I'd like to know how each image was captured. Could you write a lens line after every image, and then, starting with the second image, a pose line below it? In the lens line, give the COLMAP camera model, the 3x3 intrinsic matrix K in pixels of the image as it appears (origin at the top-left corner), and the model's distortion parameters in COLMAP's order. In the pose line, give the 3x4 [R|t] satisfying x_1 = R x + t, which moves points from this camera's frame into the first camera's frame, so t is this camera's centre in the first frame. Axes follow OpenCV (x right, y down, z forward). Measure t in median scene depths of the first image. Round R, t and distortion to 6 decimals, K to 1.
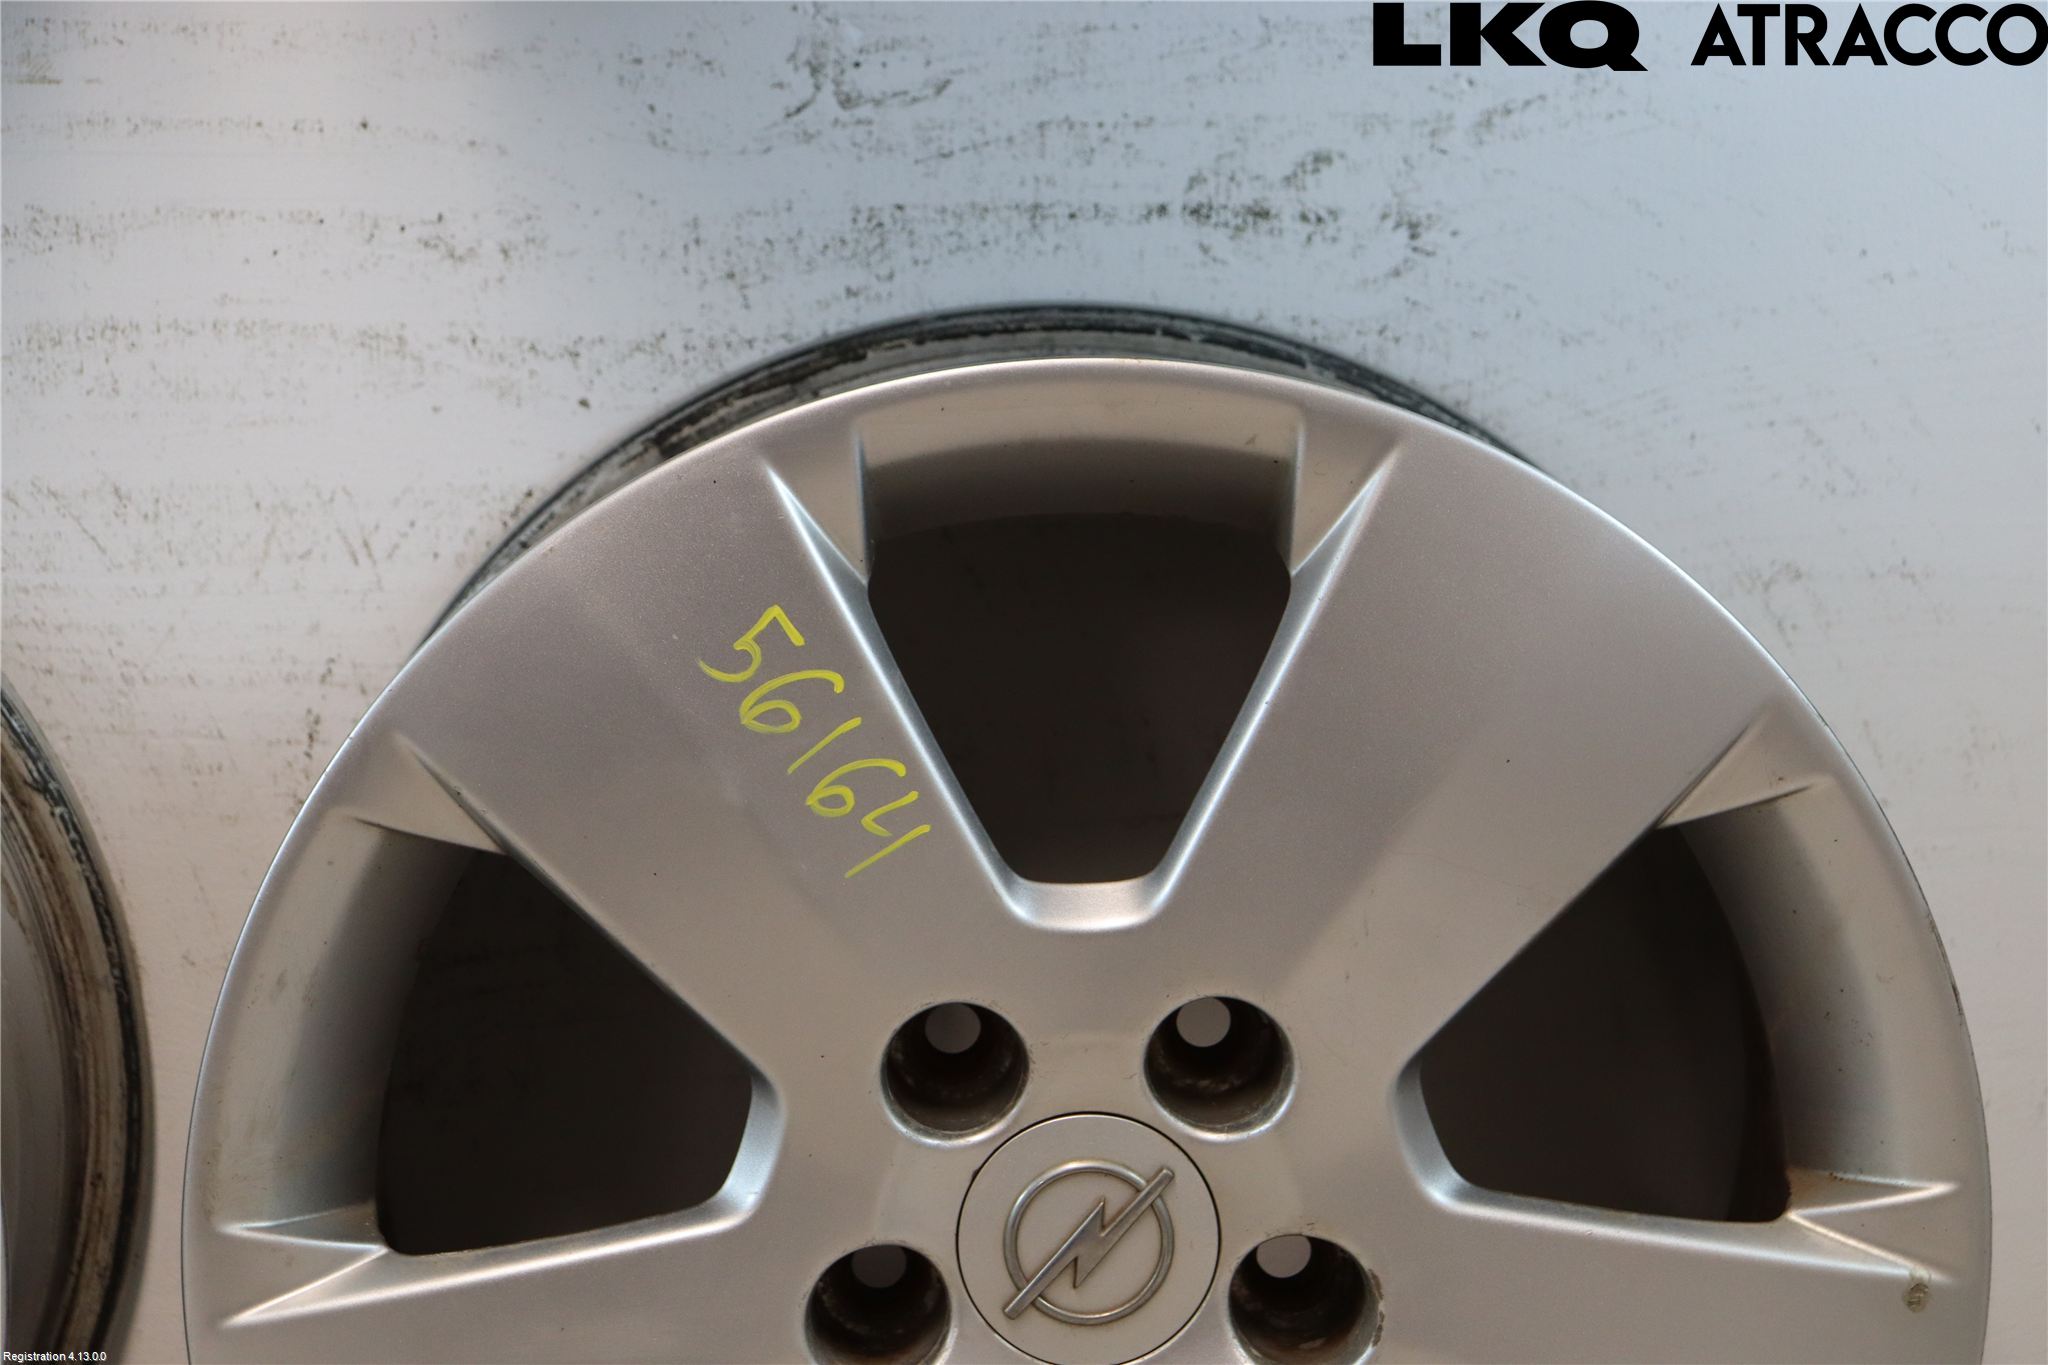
lens RADIAL K [[4271.2, 0, 1019.3], [0, 4271.2, 689.5], [0, 0, 1]] dist [0.262098, 0.543922]
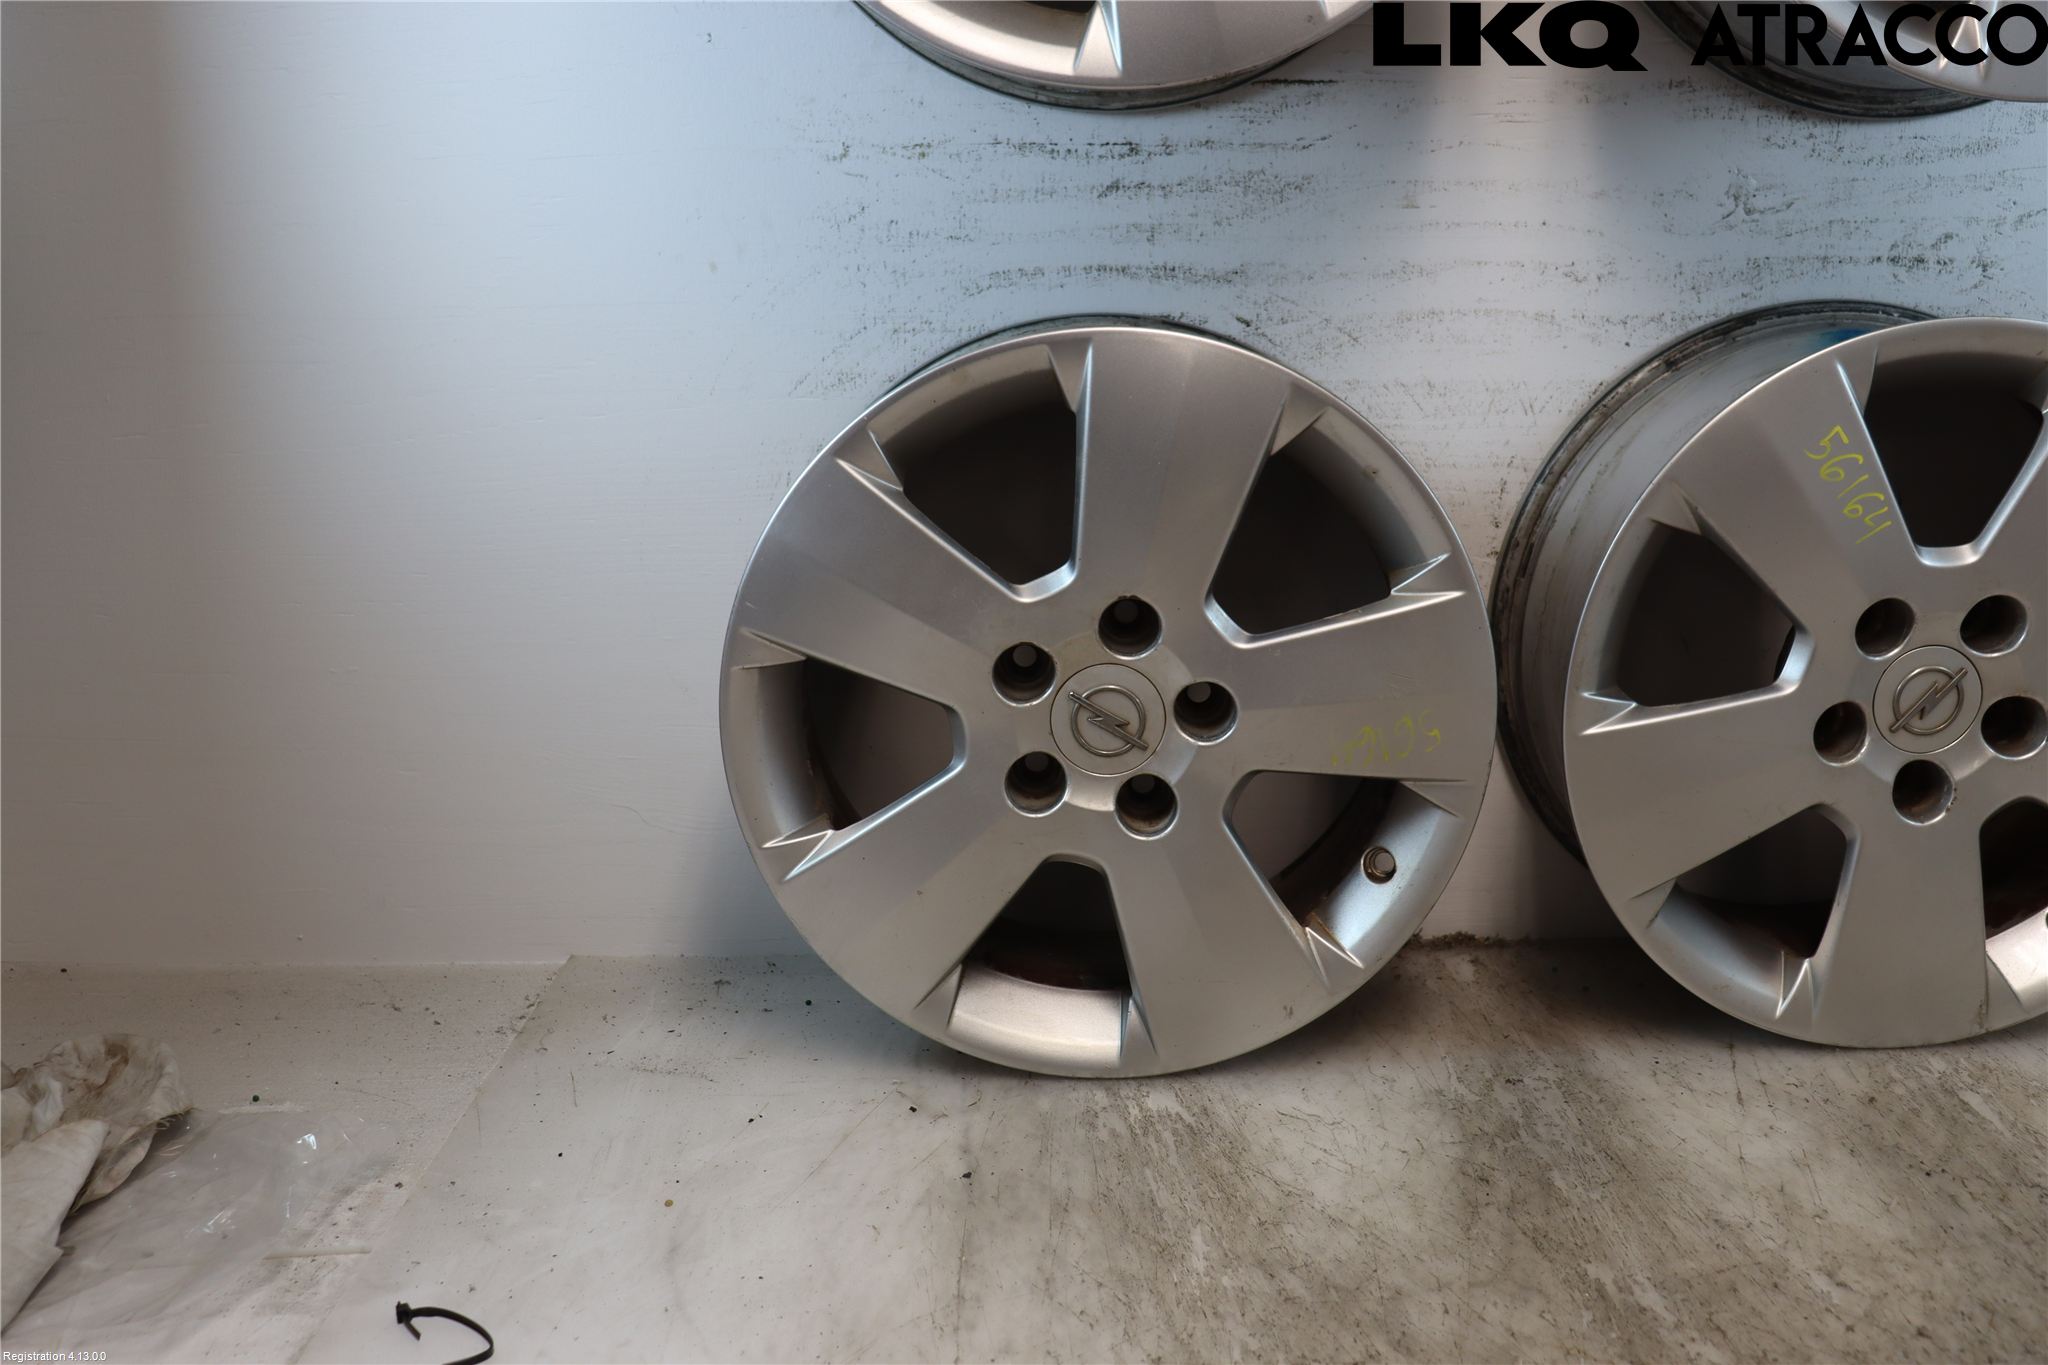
lens RADIAL K [[1824.0, 0, 1030.4], [0, 1824.0, 693.3], [0, 0, 1]] dist [-0.170941, 0.197220]
pose [[0.999065, -0.007289, -0.042614, -0.386518], [0.011645, 0.994626, 0.102879, 0.017527], [0.041635, -0.103279, 0.993781, 0.015546]]
